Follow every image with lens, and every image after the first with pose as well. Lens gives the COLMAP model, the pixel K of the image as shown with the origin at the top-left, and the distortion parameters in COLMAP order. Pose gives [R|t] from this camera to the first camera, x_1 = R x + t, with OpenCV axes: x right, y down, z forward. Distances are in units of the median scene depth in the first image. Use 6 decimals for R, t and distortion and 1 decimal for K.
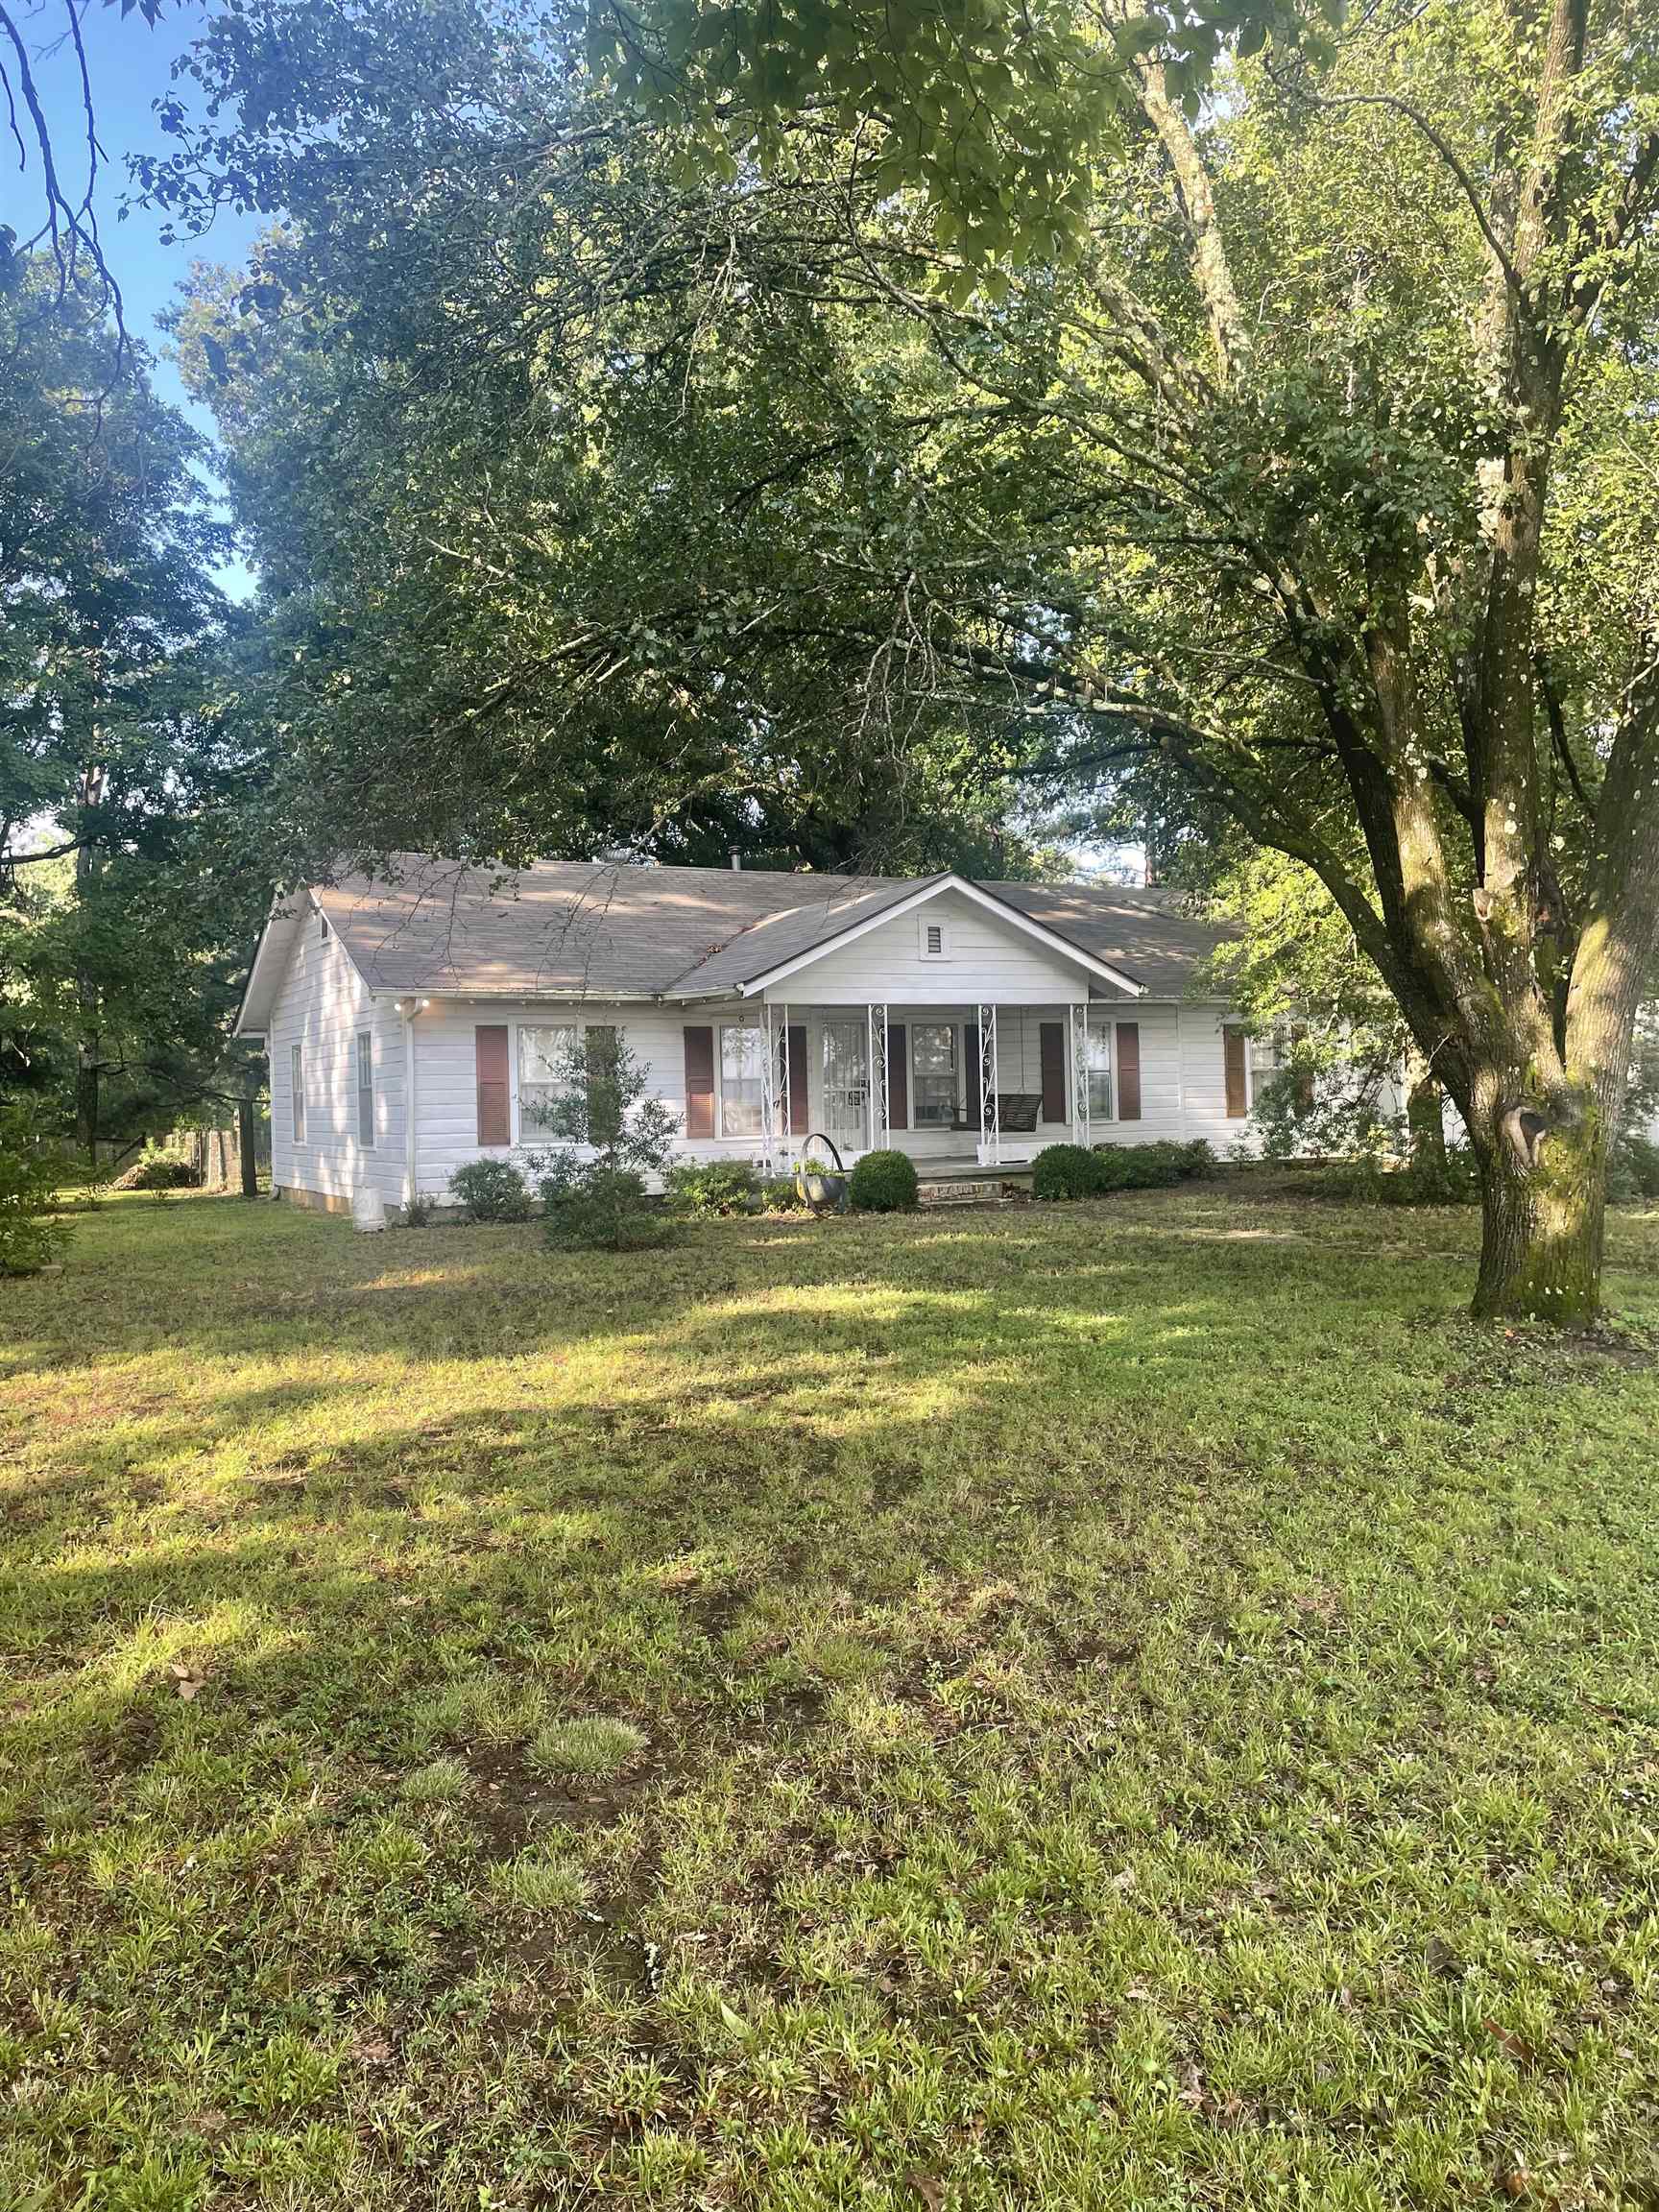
lens RADIAL K [[1716.6, 0, 830.3], [0, 1716.6, 1084.2], [0, 0, 1]] dist [0.066273, -0.103885]
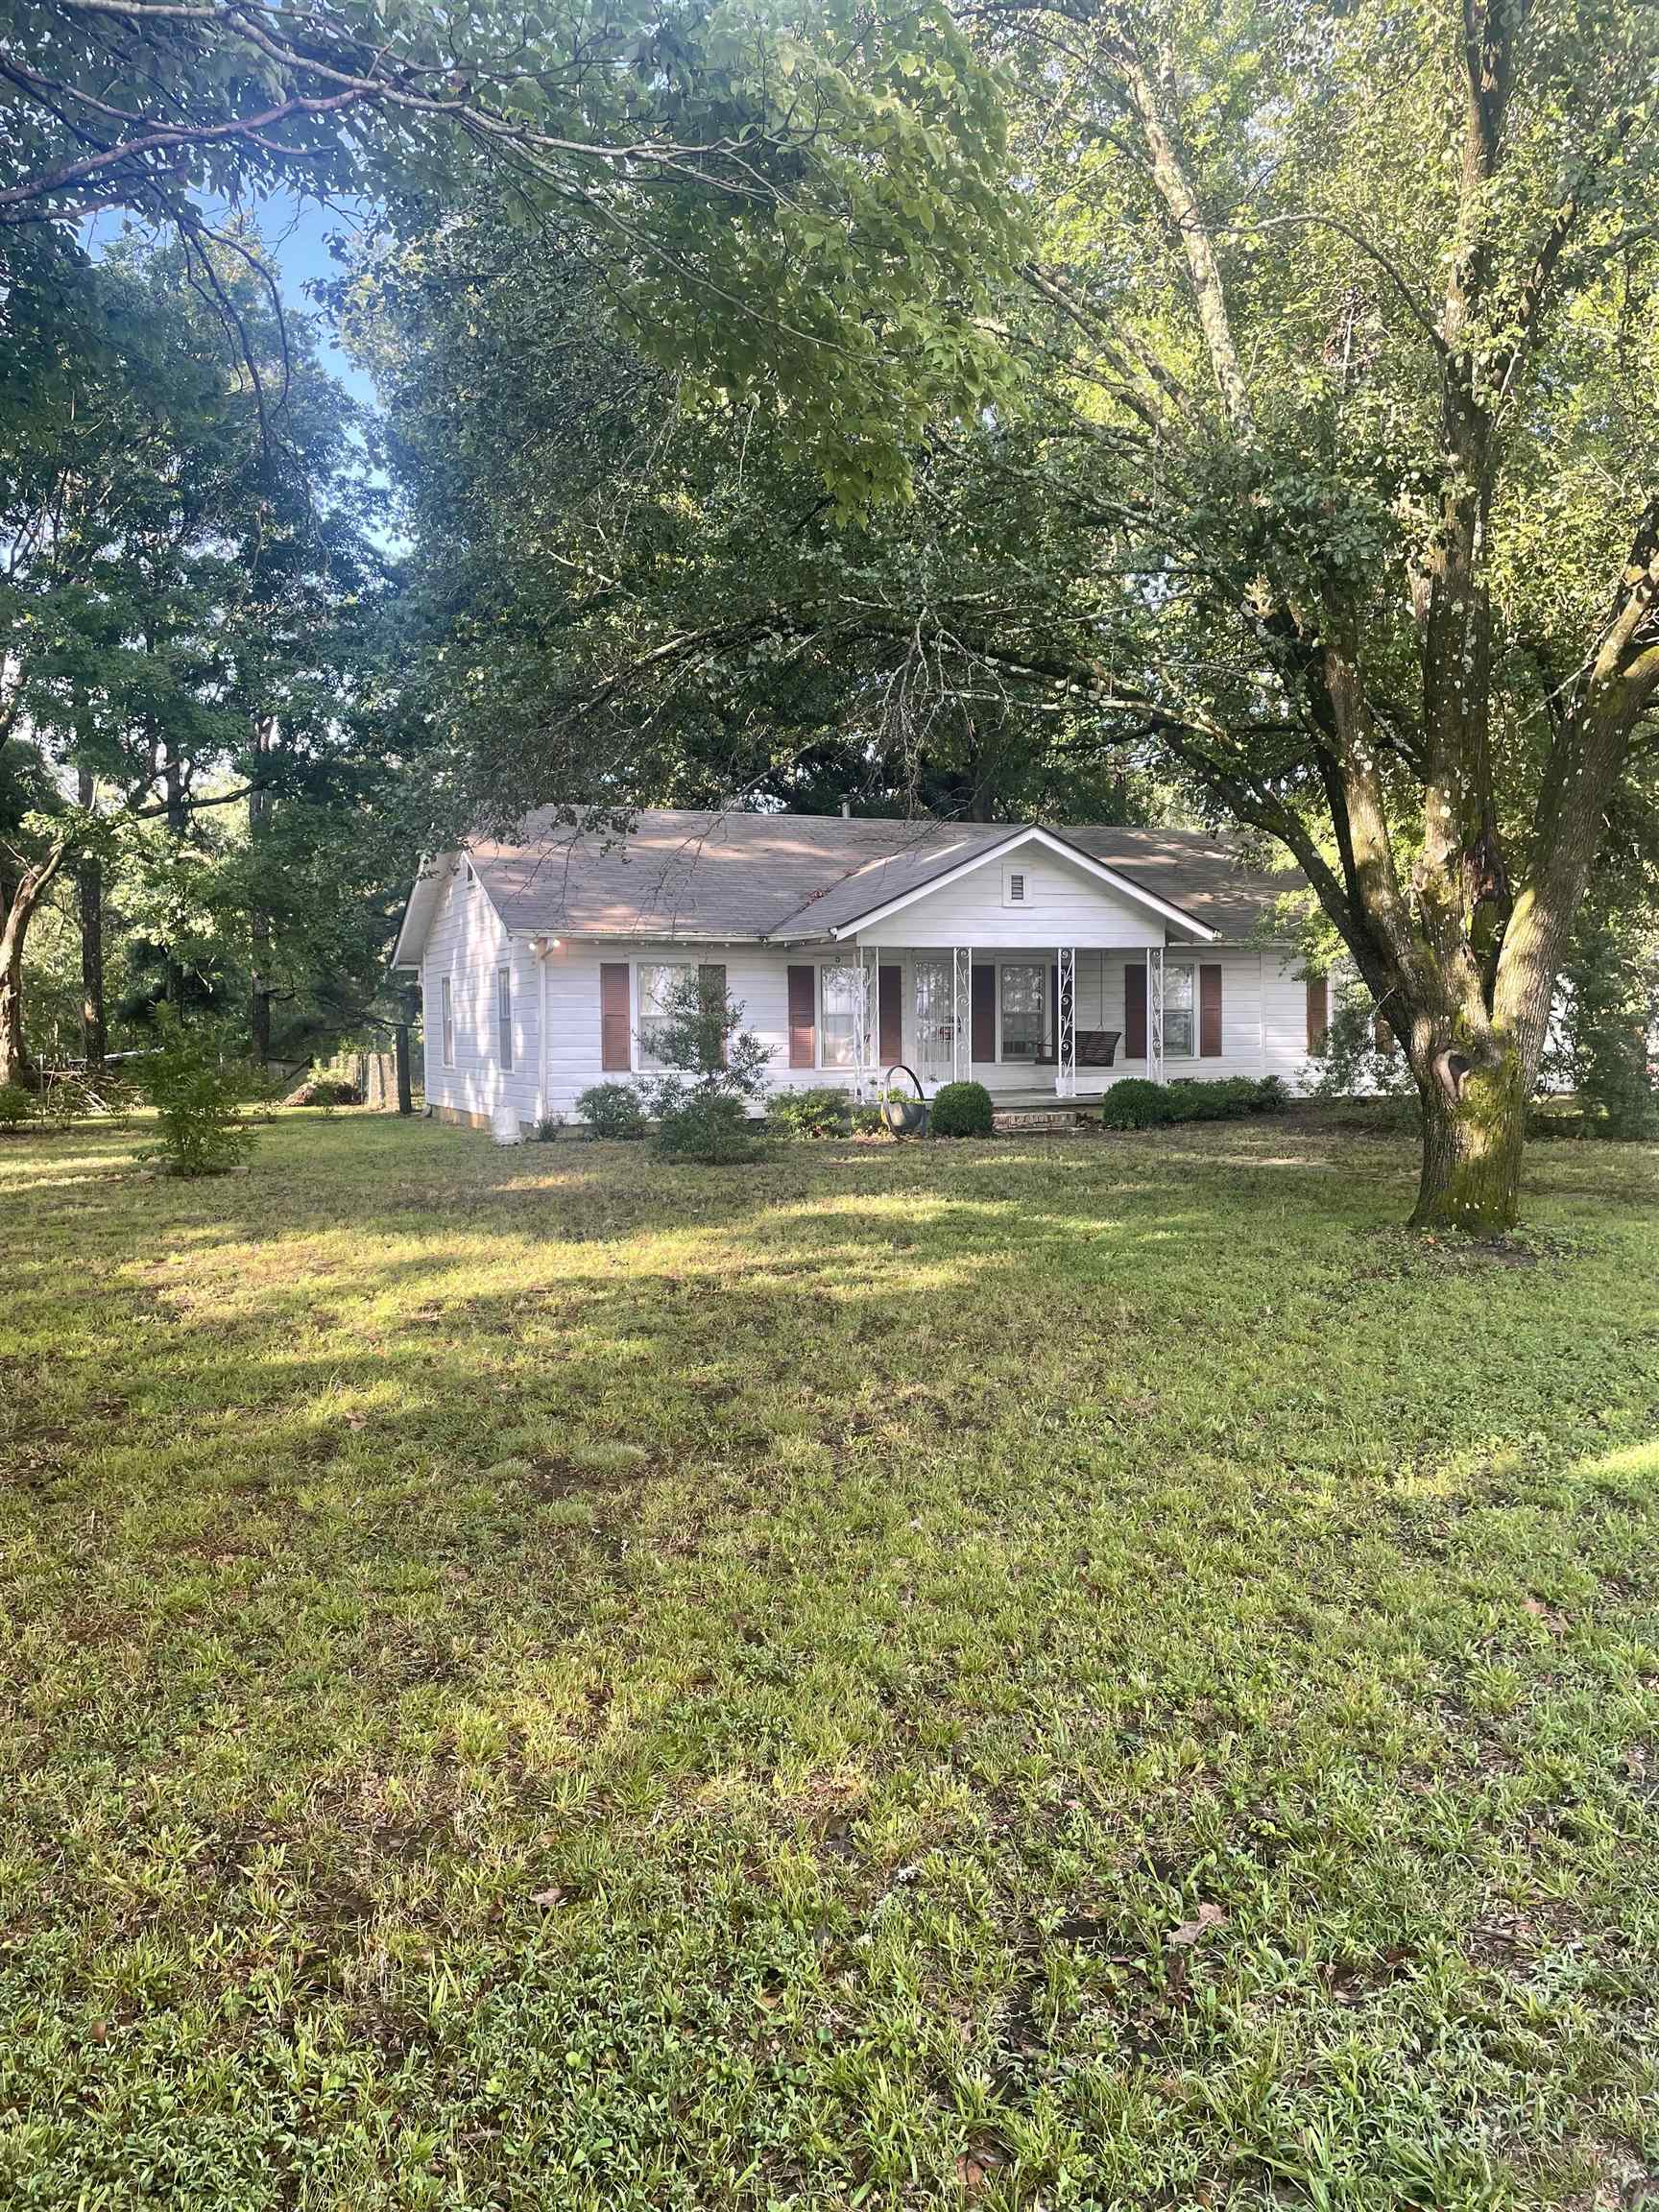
lens RADIAL K [[1716.6, 0, 815.6], [0, 1716.6, 1106.7], [0, 0, 1]] dist [0.066273, -0.103885]
pose [[0.995669, 0.017669, -0.091280, 0.072196], [-0.012795, 0.998475, 0.053701, -0.005492], [0.092089, -0.052300, 0.994376, -0.200022]]
